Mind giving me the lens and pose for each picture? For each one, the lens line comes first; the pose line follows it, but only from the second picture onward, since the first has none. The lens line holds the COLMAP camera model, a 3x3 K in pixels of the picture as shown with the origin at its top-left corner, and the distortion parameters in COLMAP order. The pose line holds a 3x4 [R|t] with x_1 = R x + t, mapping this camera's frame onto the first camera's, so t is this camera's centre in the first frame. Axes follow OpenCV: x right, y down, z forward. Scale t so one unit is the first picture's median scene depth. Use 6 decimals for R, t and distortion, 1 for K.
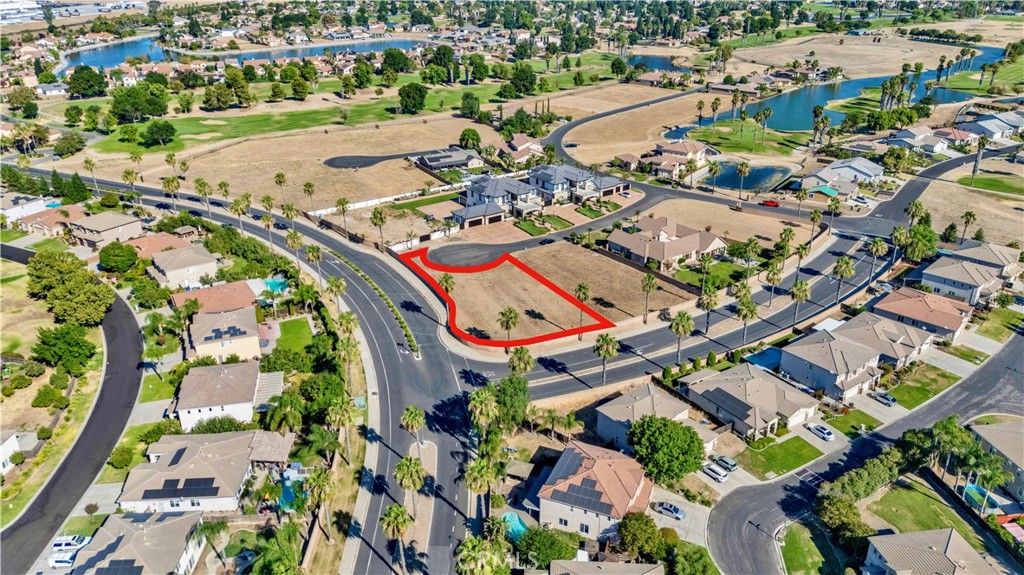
lens RADIAL K [[751.8, 0, 509.0], [0, 751.8, 288.6], [0, 0, 1]] dist [0.064102, -0.061098]
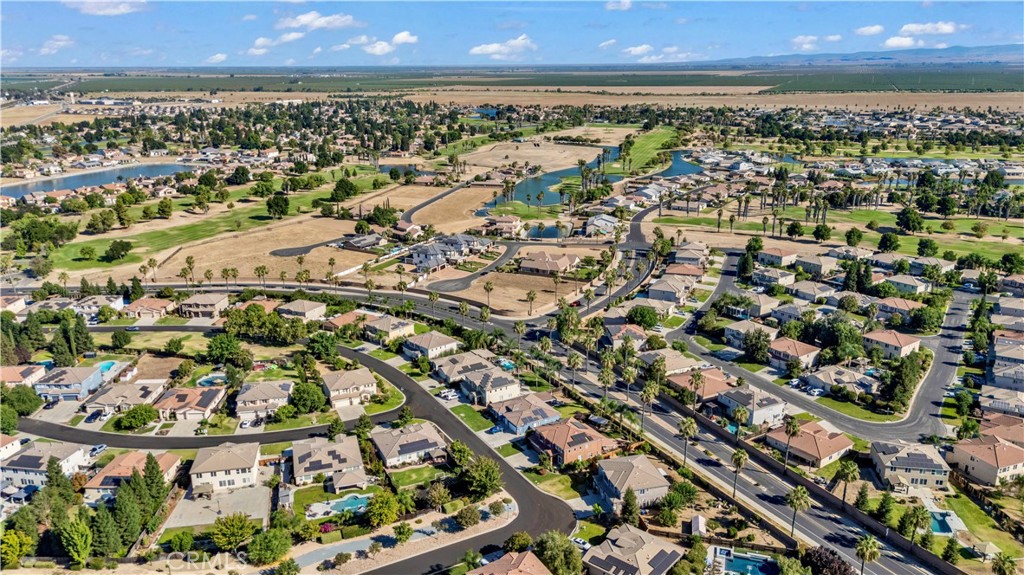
lens RADIAL K [[751.8, 0, 507.2], [0, 751.8, 286.4], [0, 0, 1]] dist [0.064102, -0.061098]
pose [[0.886841, -0.135454, 0.441774, -0.575672], [0.193453, 0.977086, -0.088761, 0.111085], [-0.419629, 0.164180, 0.892724, -0.463873]]
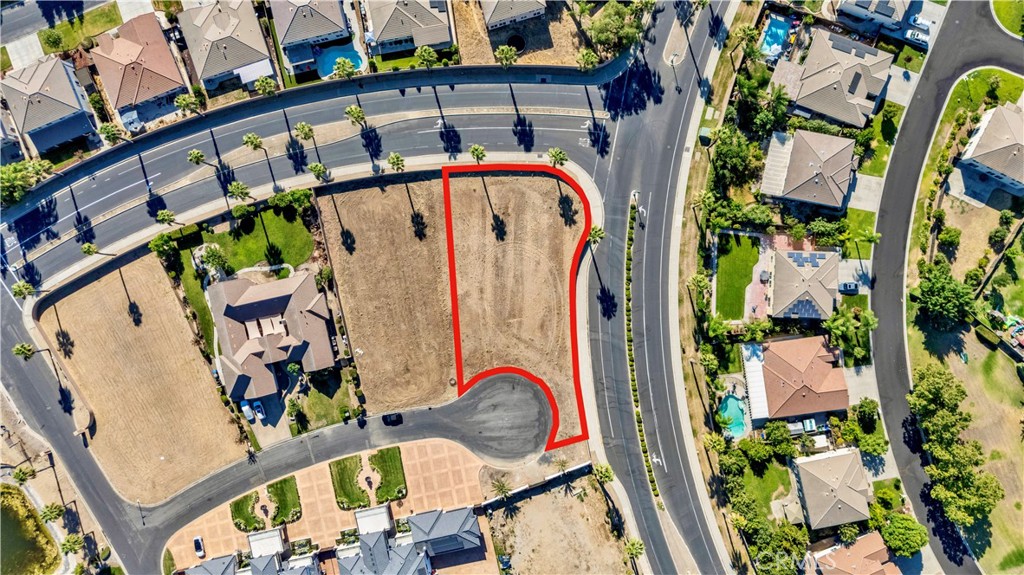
lens RADIAL K [[751.8, 0, 514.8], [0, 751.8, 287.4], [0, 0, 1]] dist [0.064102, -0.061098]
pose [[-0.918505, -0.394700, 0.023683, -0.026914], [0.193436, -0.396291, 0.897516, -0.601911], [-0.344864, 0.828955, 0.440345, 0.437956]]
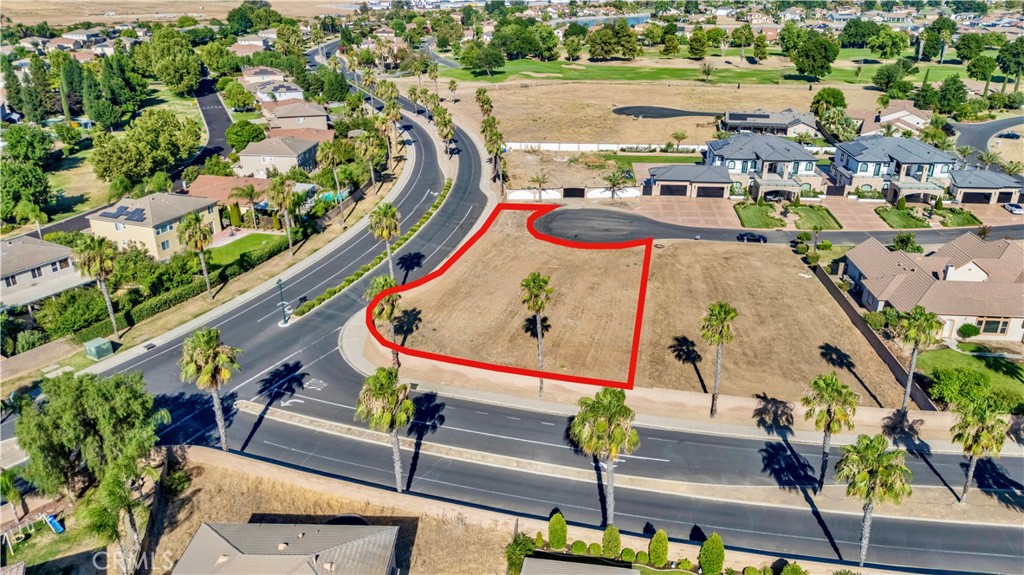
lens RADIAL K [[751.8, 0, 506.7], [0, 751.8, 284.7], [0, 0, 1]] dist [0.064102, -0.061098]
pose [[0.756774, 0.256427, -0.601281, 0.227500], [-0.271191, 0.960111, 0.068135, -0.015981], [0.594768, 0.111499, 0.796127, 0.395231]]
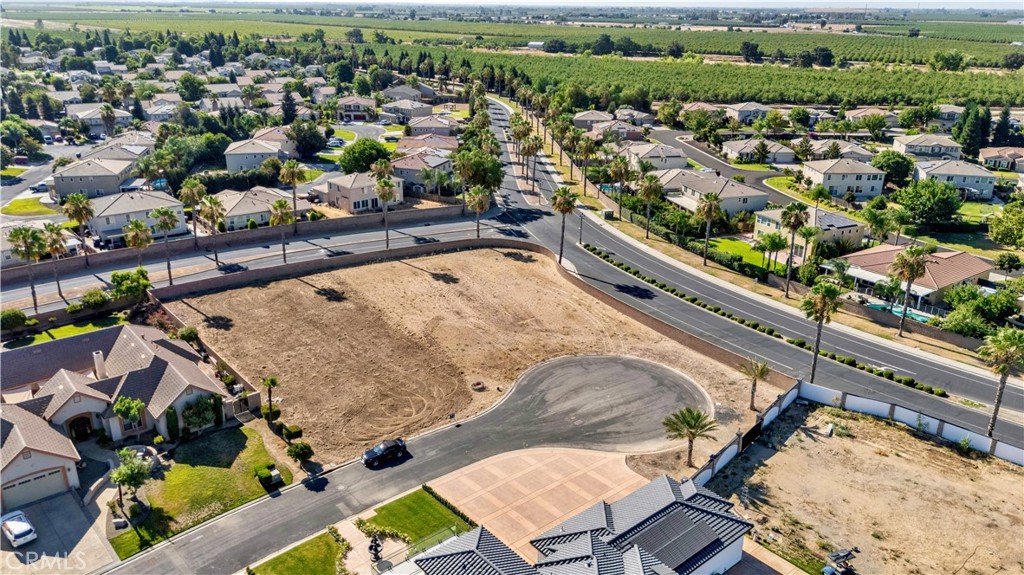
lens RADIAL K [[751.8, 0, 512.9], [0, 751.8, 286.5], [0, 0, 1]] dist [0.064102, -0.061098]
pose [[-0.996852, 0.015289, -0.077795, 0.017746], [-0.043562, 0.714219, 0.698566, -0.307295], [0.066244, 0.699756, -0.711304, 1.043633]]
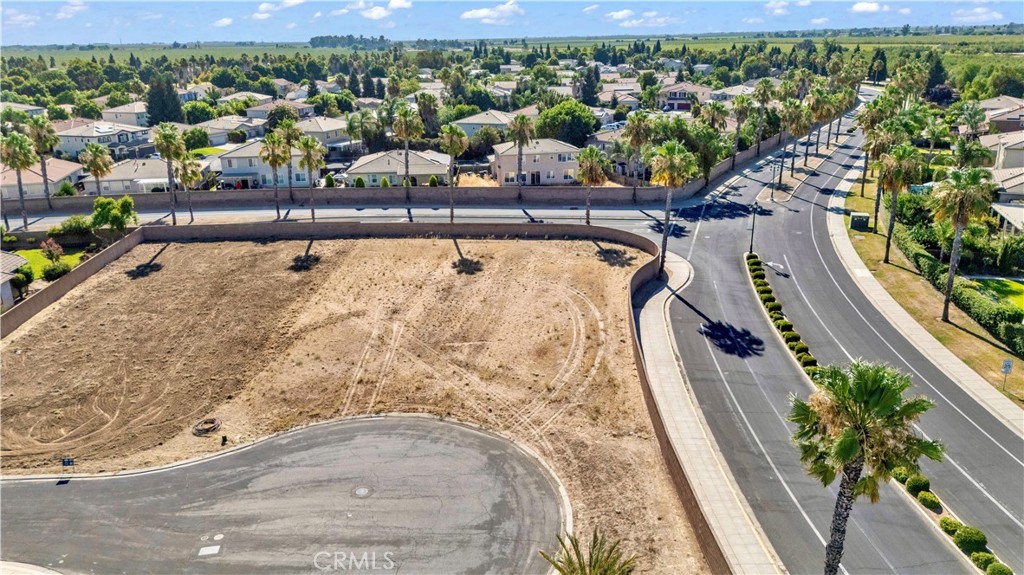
lens RADIAL K [[751.8, 0, 511.9], [0, 751.8, 287.2], [0, 0, 1]] dist [0.064102, -0.061098]
pose [[-0.864717, -0.139770, 0.482420, -0.148140], [0.223416, 0.753201, 0.618686, -0.161953], [-0.449833, 0.642769, -0.620079, 0.891882]]
